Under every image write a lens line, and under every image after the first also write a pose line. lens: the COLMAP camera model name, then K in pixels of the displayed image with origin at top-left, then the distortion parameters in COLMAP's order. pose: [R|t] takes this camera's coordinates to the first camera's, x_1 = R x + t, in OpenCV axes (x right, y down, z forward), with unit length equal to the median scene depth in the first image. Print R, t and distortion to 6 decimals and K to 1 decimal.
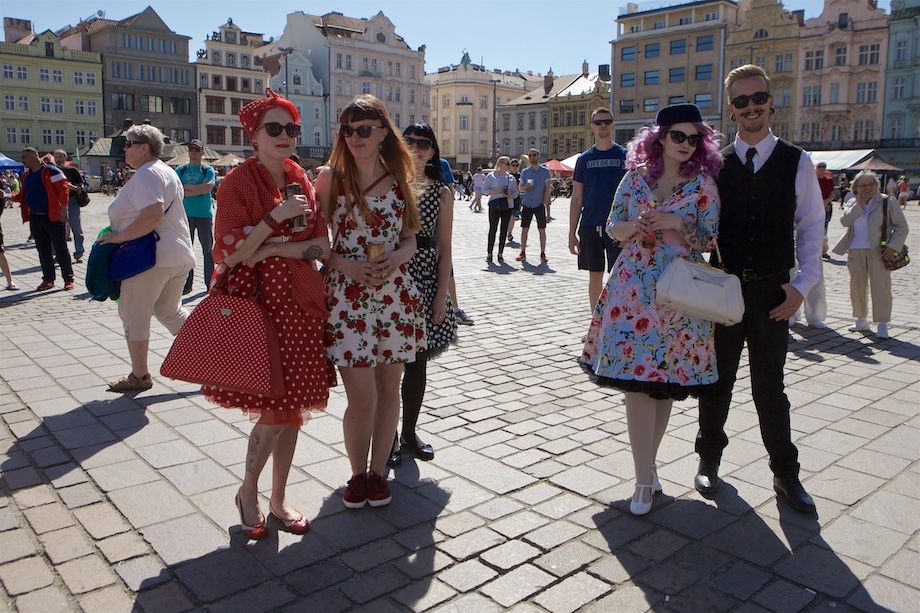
lens RADIAL K [[750.4, 0, 449.9], [0, 750.4, 276.5], [0, 0, 1]] dist [-0.071177, 0.030562]
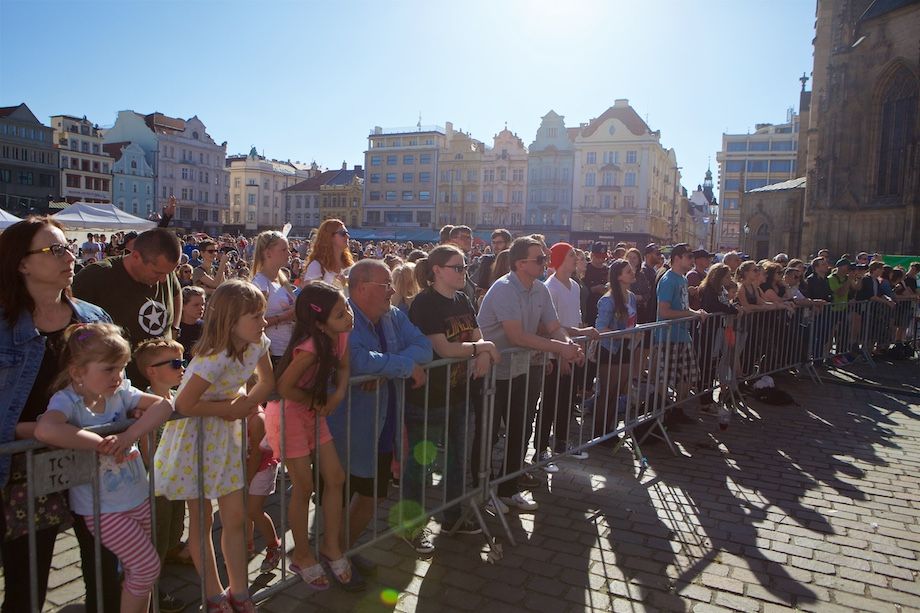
lens RADIAL K [[693.3, 0, 458.2], [0, 693.3, 310.4], [0, 0, 1]] dist [-0.079829, 0.069029]
pose [[0.930508, -0.006746, 0.366210, -0.118605], [0.018716, 0.999400, -0.029147, 0.044645], [-0.365793, 0.033976, 0.930076, -0.348122]]
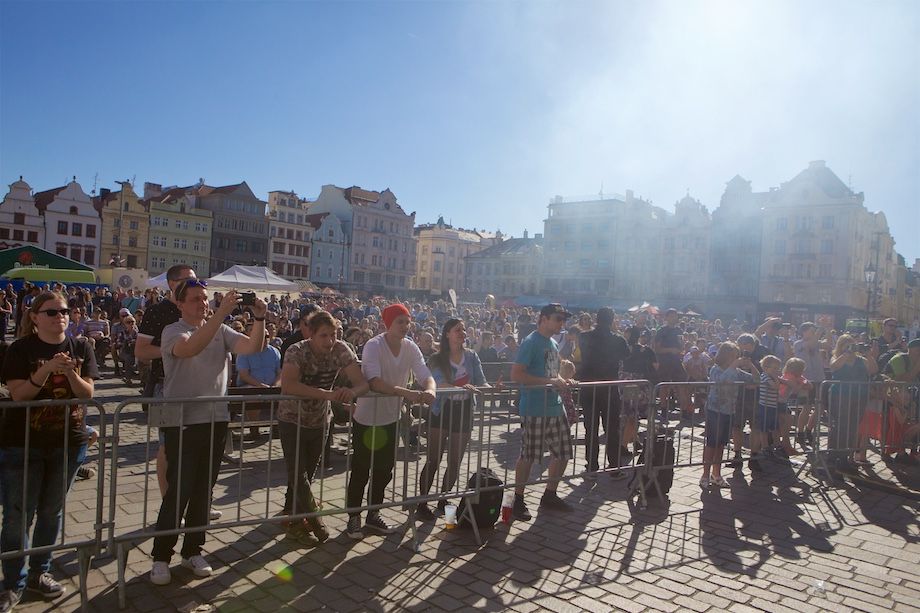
lens RADIAL K [[693.3, 0, 454.0], [0, 693.3, 310.0], [0, 0, 1]] dist [-0.079829, 0.069029]
pose [[0.994467, 0.049664, 0.092573, -0.087807], [-0.037981, 0.991563, -0.123937, 0.045180], [-0.097947, 0.119735, 0.987962, -0.353916]]
